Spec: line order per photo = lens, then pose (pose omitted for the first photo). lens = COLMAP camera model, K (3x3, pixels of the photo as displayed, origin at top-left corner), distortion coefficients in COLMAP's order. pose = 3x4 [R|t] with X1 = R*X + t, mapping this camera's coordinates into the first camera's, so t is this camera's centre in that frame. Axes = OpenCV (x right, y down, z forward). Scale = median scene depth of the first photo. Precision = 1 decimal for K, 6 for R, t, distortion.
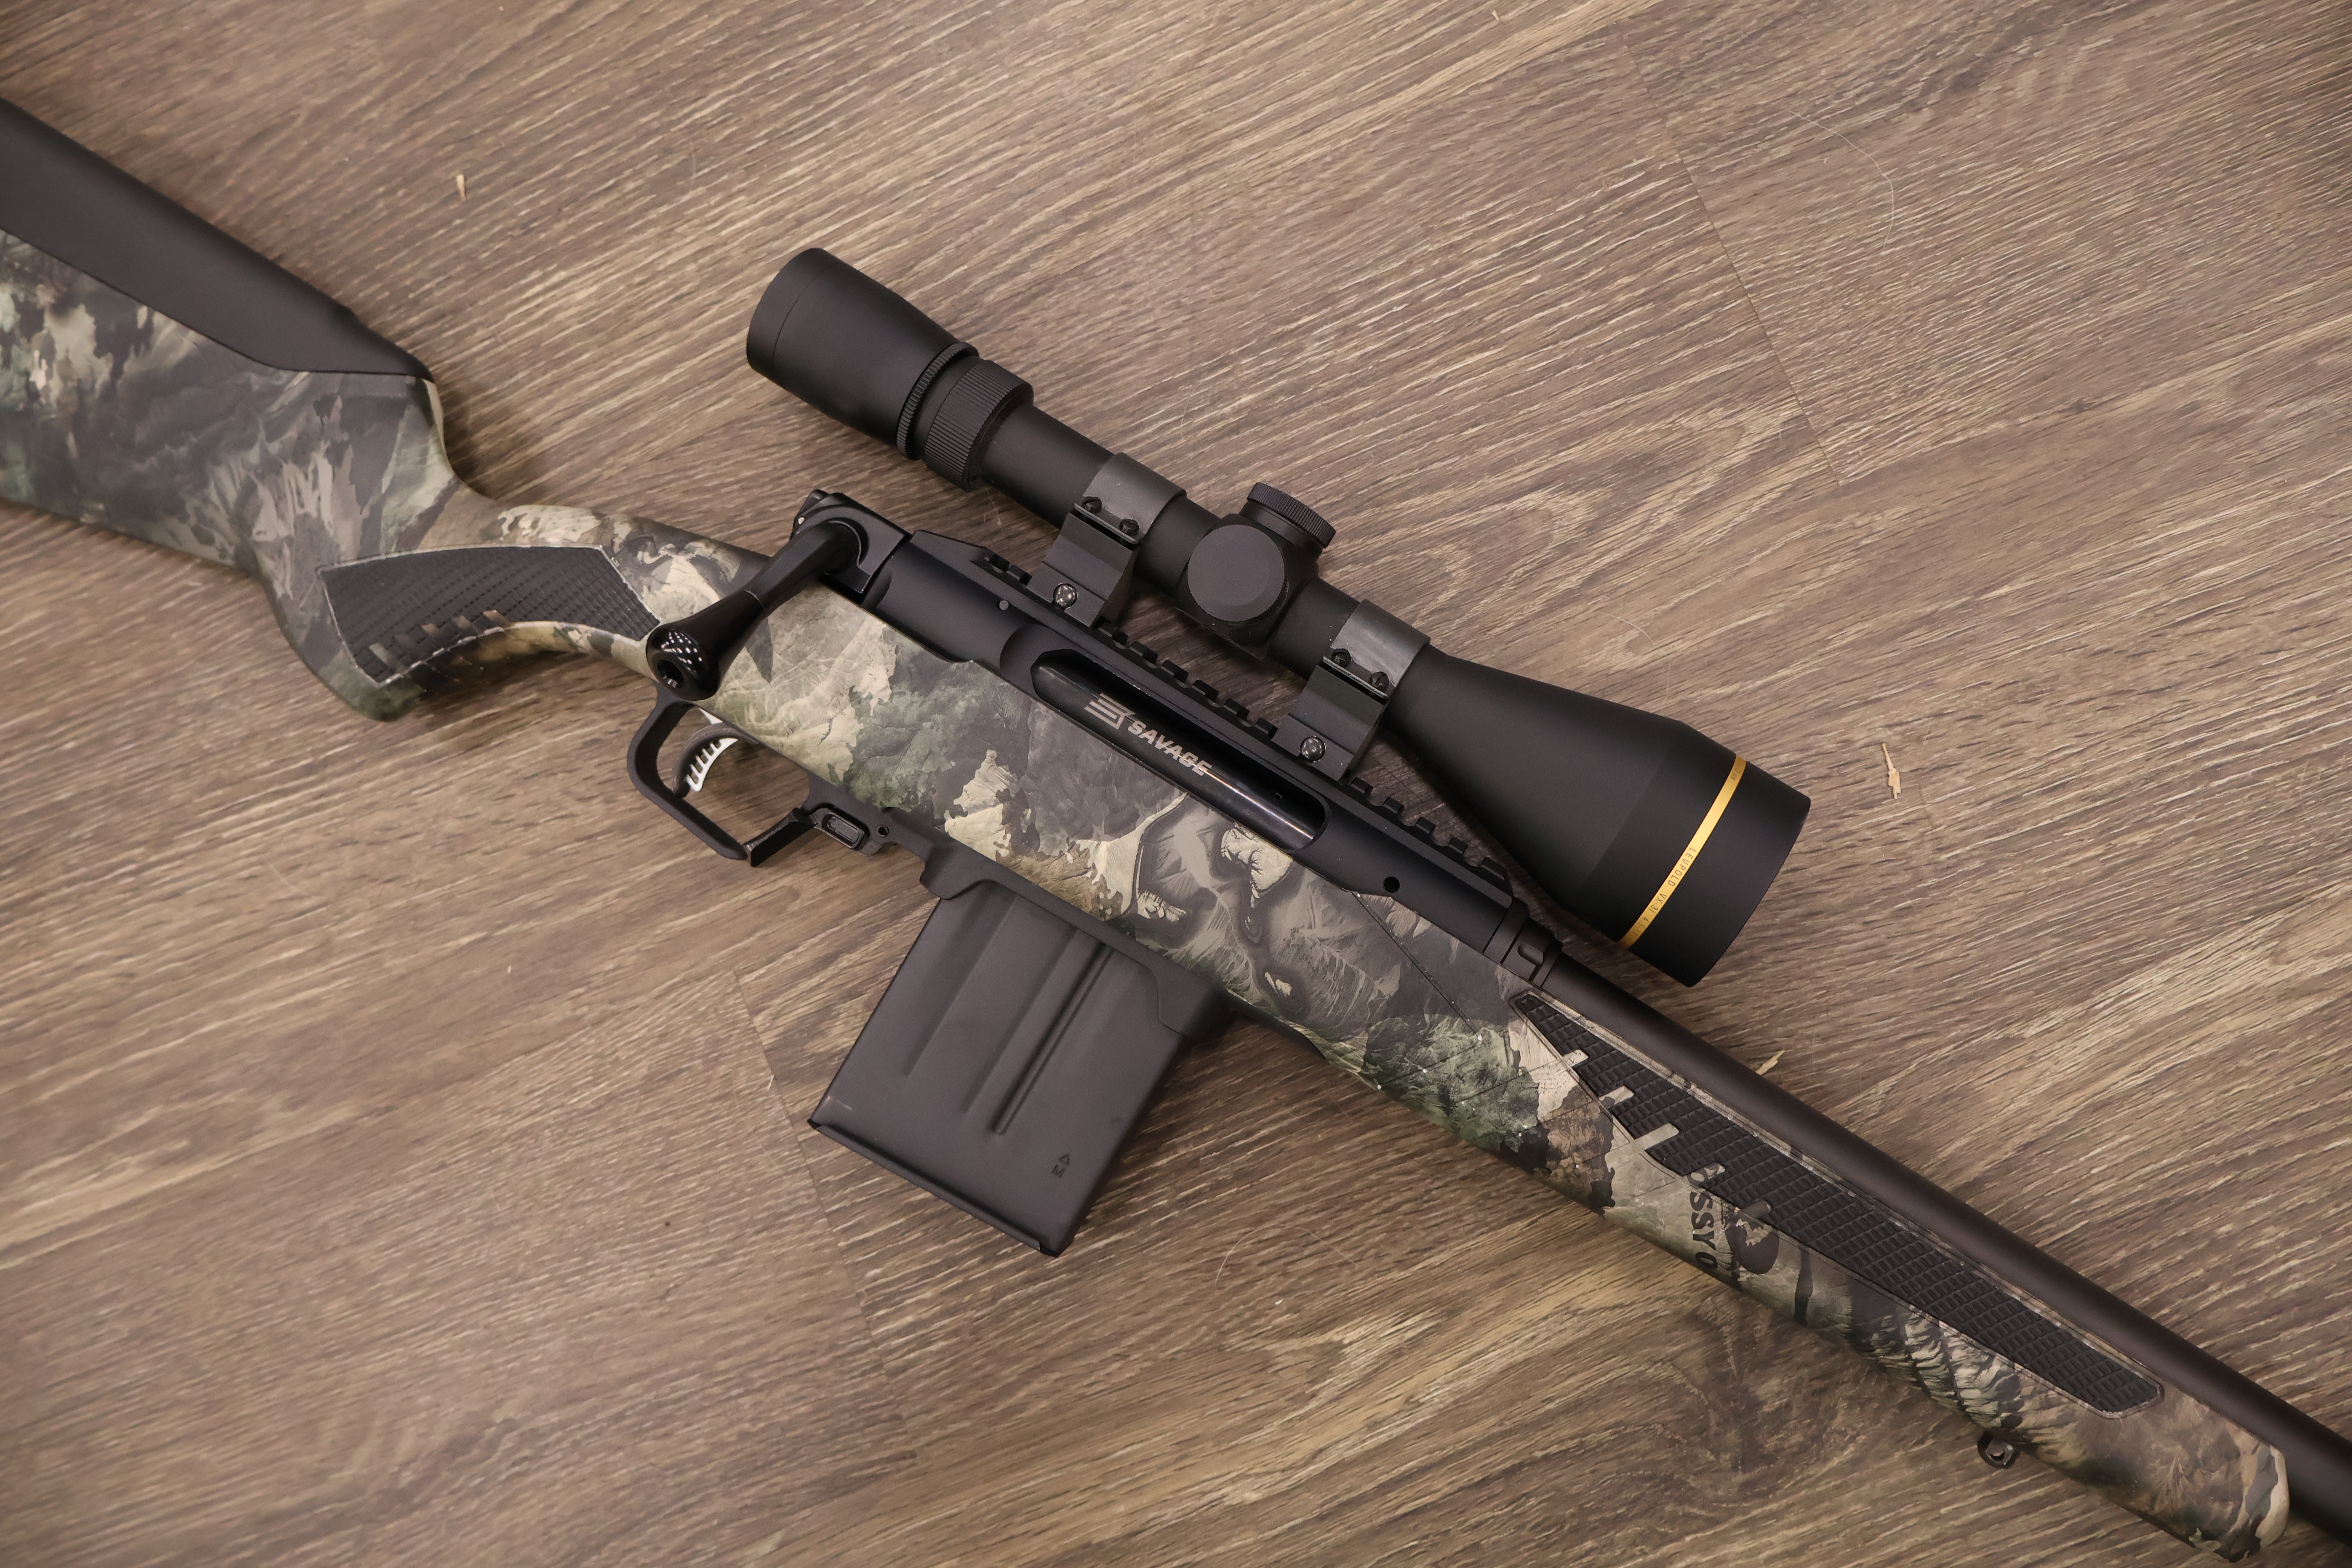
lens RADIAL K [[1965.9, 0, 1160.4], [0, 1965.9, 776.7], [0, 0, 1]] dist [0.001318, 0.001300]
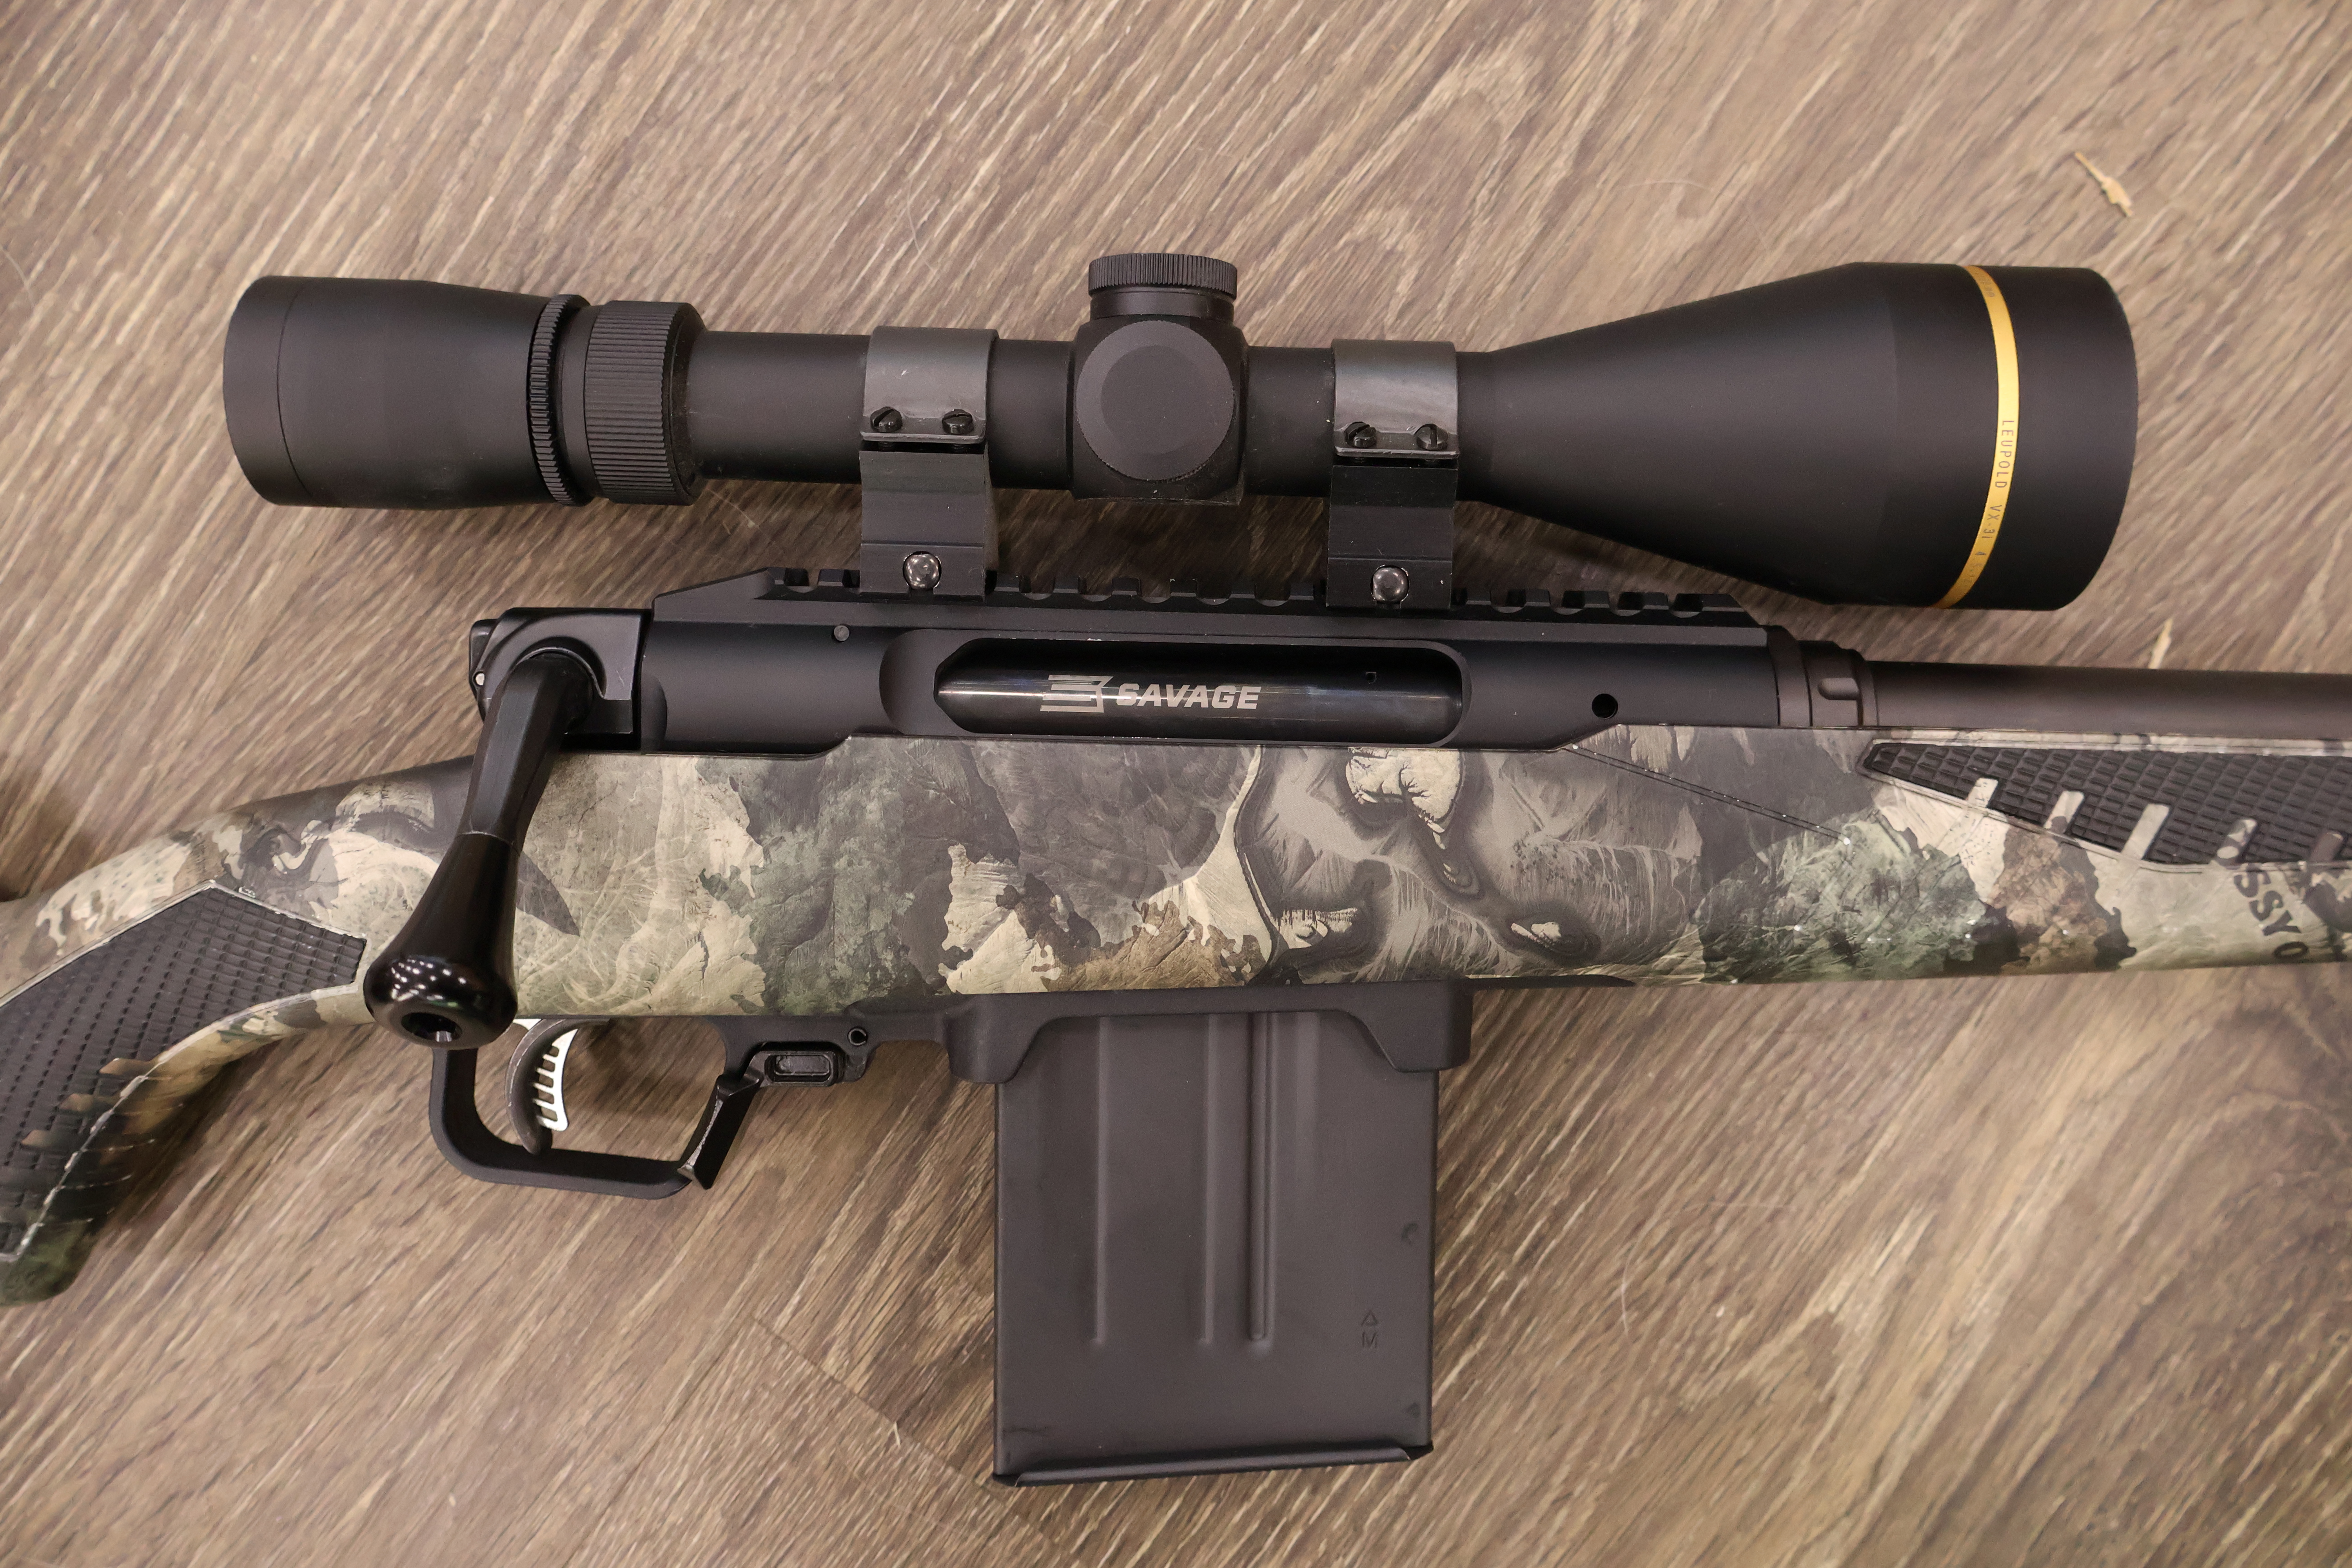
lens RADIAL K [[1965.9, 0, 1177.6], [0, 1965.9, 755.7], [0, 0, 1]] dist [0.001318, 0.001300]
pose [[0.853744, -0.511826, 0.095686, -0.067823], [0.502984, 0.858182, 0.102621, -0.063571], [-0.134640, -0.039483, 0.990108, 0.361552]]
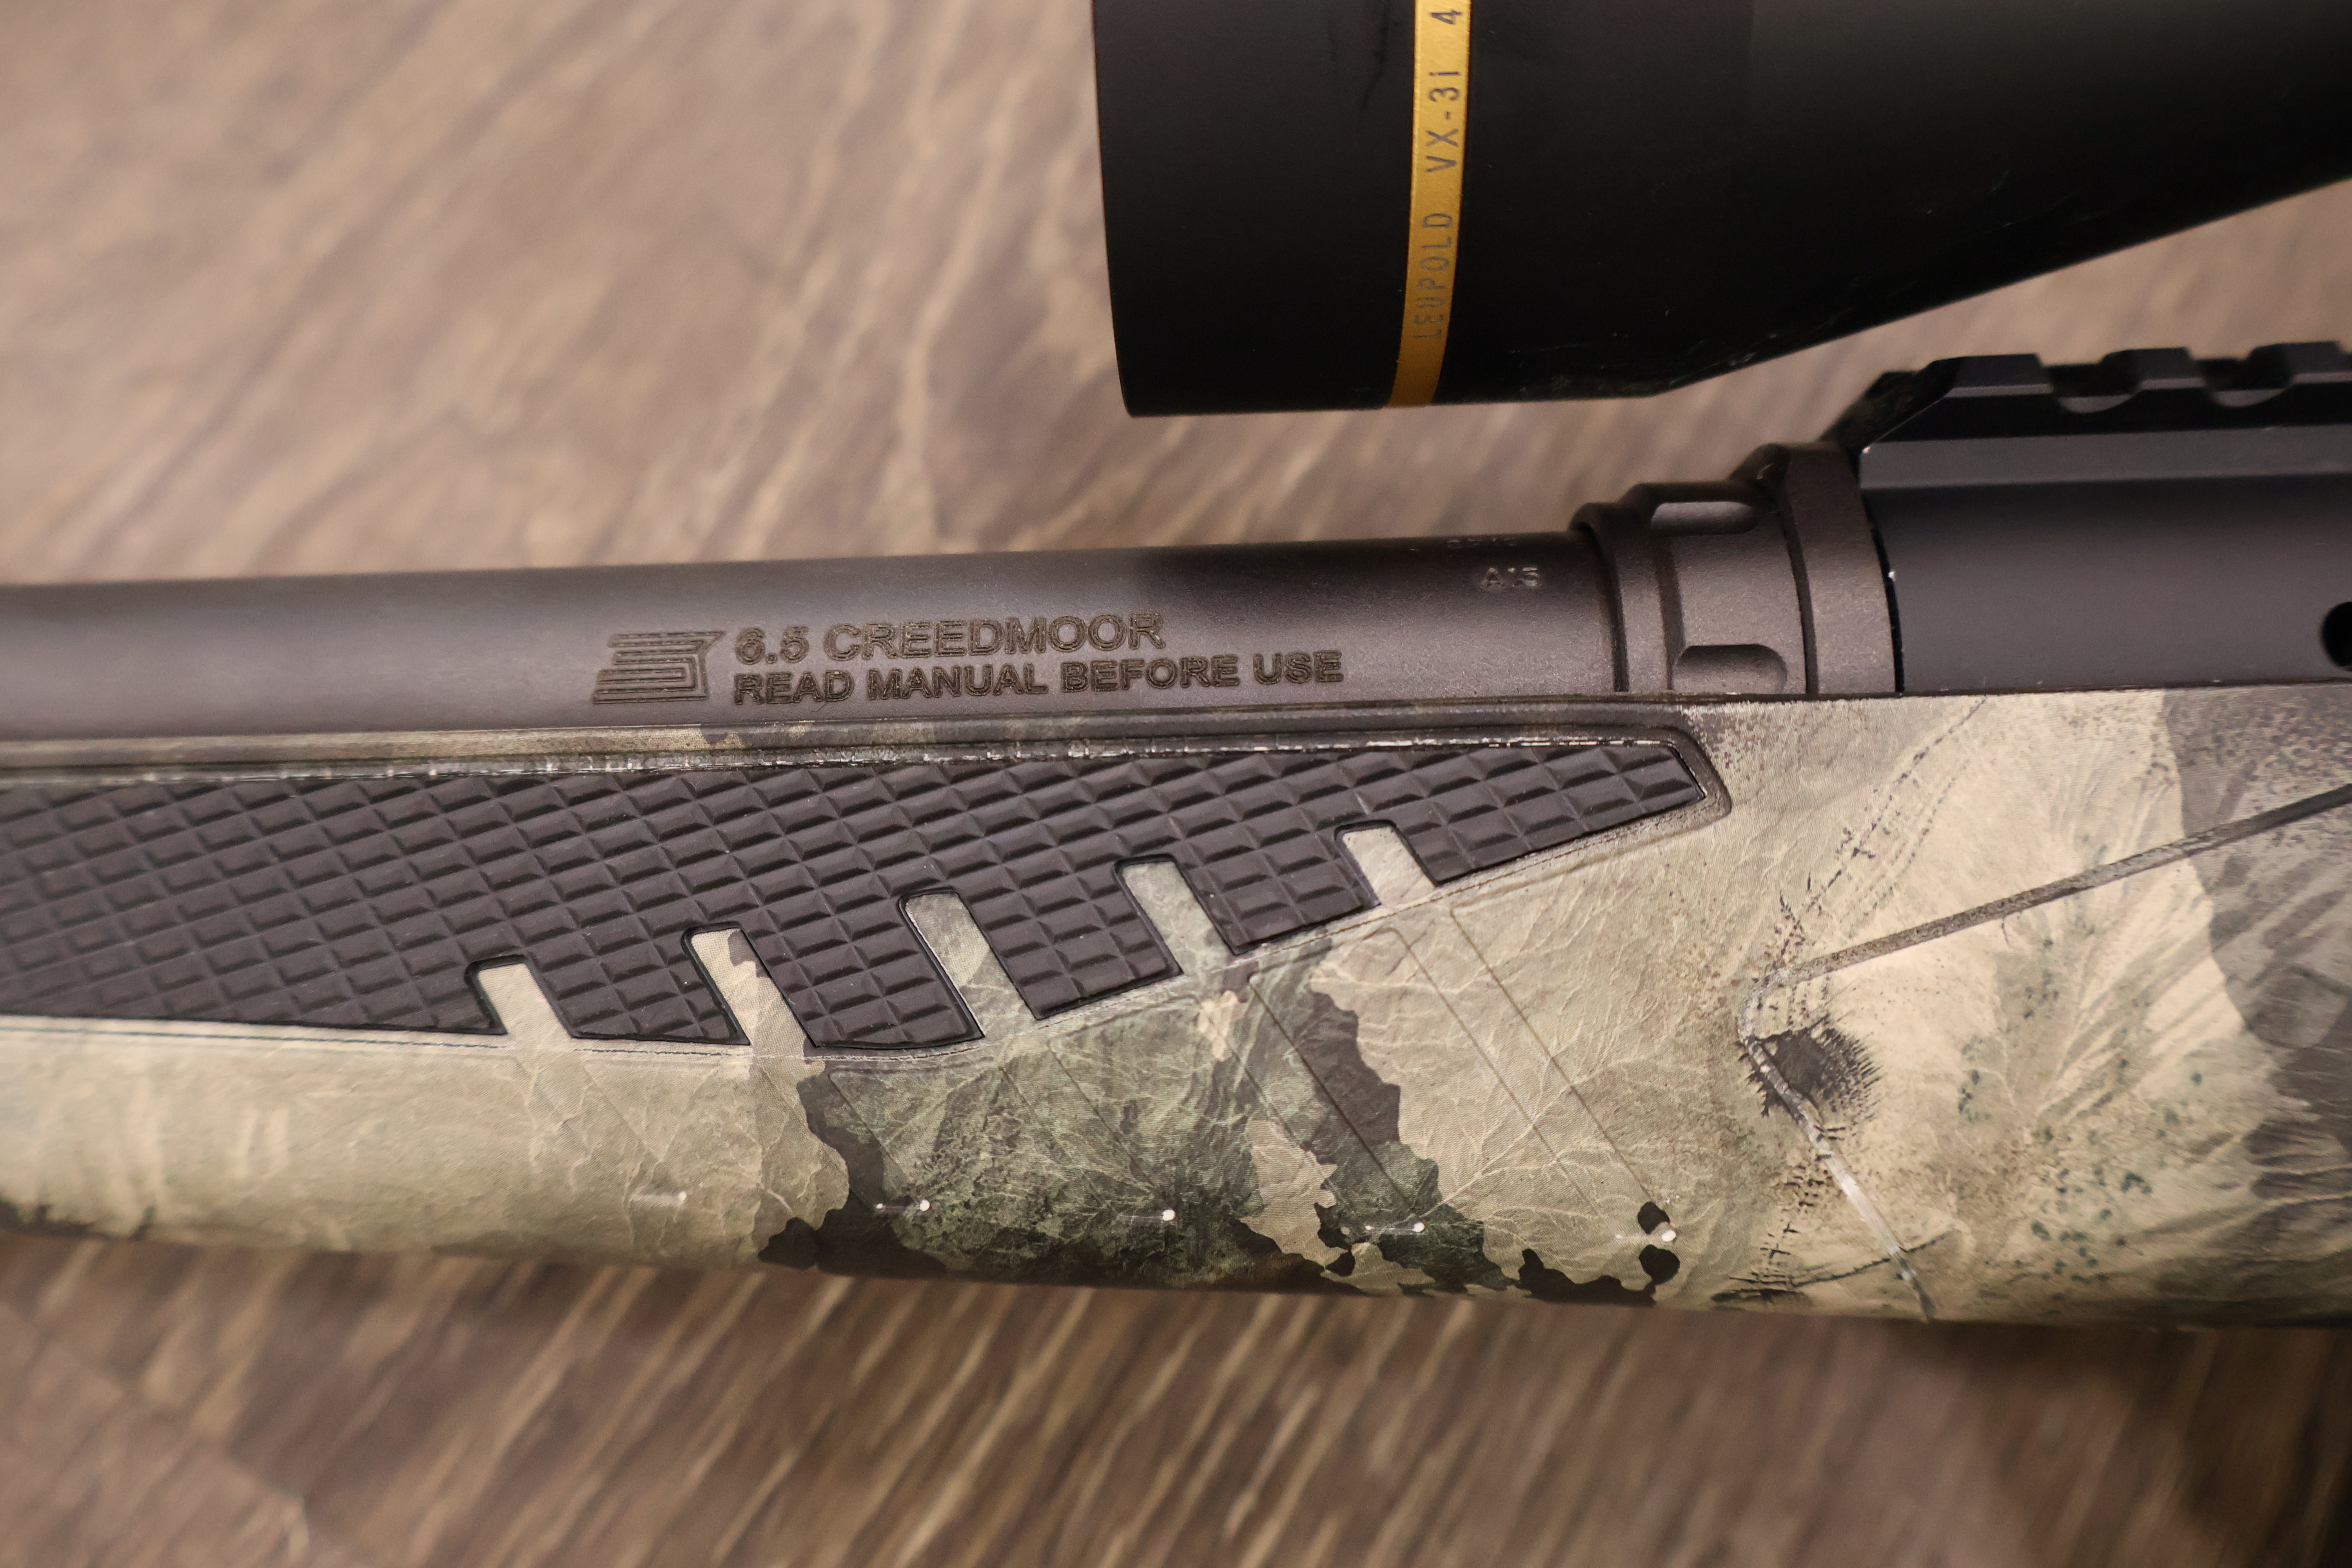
lens RADIAL K [[1965.9, 0, 1178.8], [0, 1965.9, 775.2], [0, 0, 1]] dist [0.001318, 0.001300]
pose [[0.805049, -0.493088, 0.329790, -0.138214], [0.549273, 0.829580, -0.100475, 0.173048], [-0.224044, 0.262032, 0.938692, 0.688166]]
